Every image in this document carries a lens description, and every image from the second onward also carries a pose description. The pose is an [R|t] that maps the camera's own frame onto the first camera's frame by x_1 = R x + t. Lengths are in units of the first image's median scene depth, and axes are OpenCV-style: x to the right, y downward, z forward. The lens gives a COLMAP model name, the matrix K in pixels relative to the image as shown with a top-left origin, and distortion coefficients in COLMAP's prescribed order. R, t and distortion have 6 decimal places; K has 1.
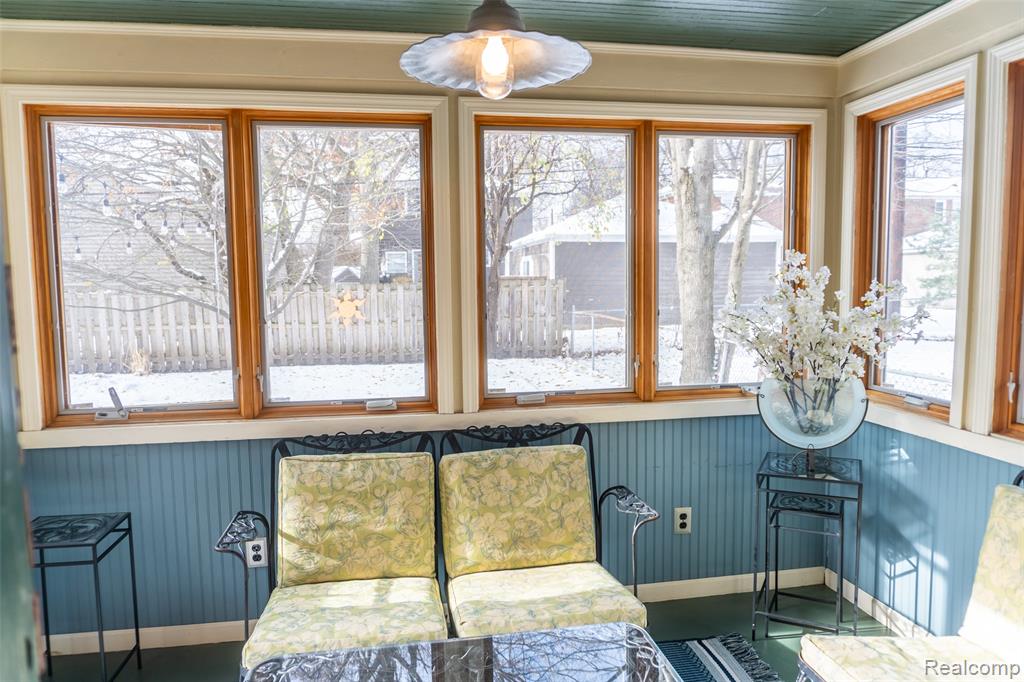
lens RADIAL K [[692.7, 0, 515.0], [0, 692.7, 341.0], [0, 0, 1]] dist [-0.020473, -0.000276]
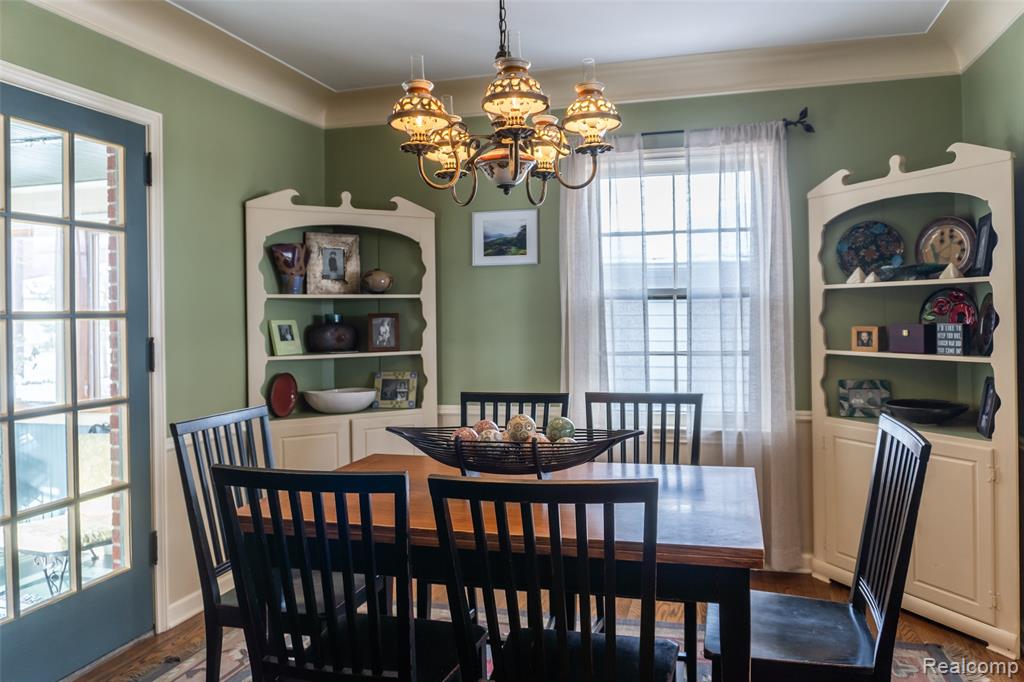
lens RADIAL K [[740.1, 0, 516.6], [0, 740.1, 333.0], [0, 0, 1]] dist [-0.009456, 0.001504]
pose [[0.454564, -0.009471, 0.890664, -0.503933], [0.075382, 0.996765, -0.027873, 0.053399], [-0.887519, 0.079810, 0.453807, -0.906963]]
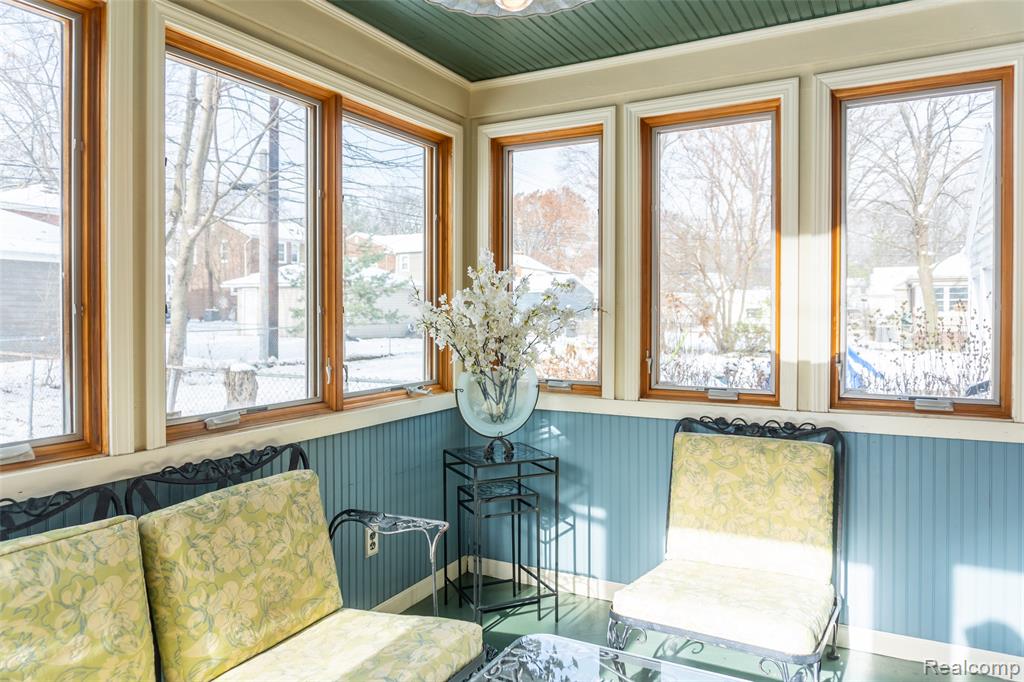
lens RADIAL K [[692.7, 0, 520.2], [0, 692.7, 316.5], [0, 0, 1]] dist [-0.020473, -0.000276]
pose [[0.626416, 0.006425, 0.779462, -0.394223], [0.058875, 0.996720, -0.055531, 0.034935], [-0.777262, 0.080677, 0.623983, 0.306794]]
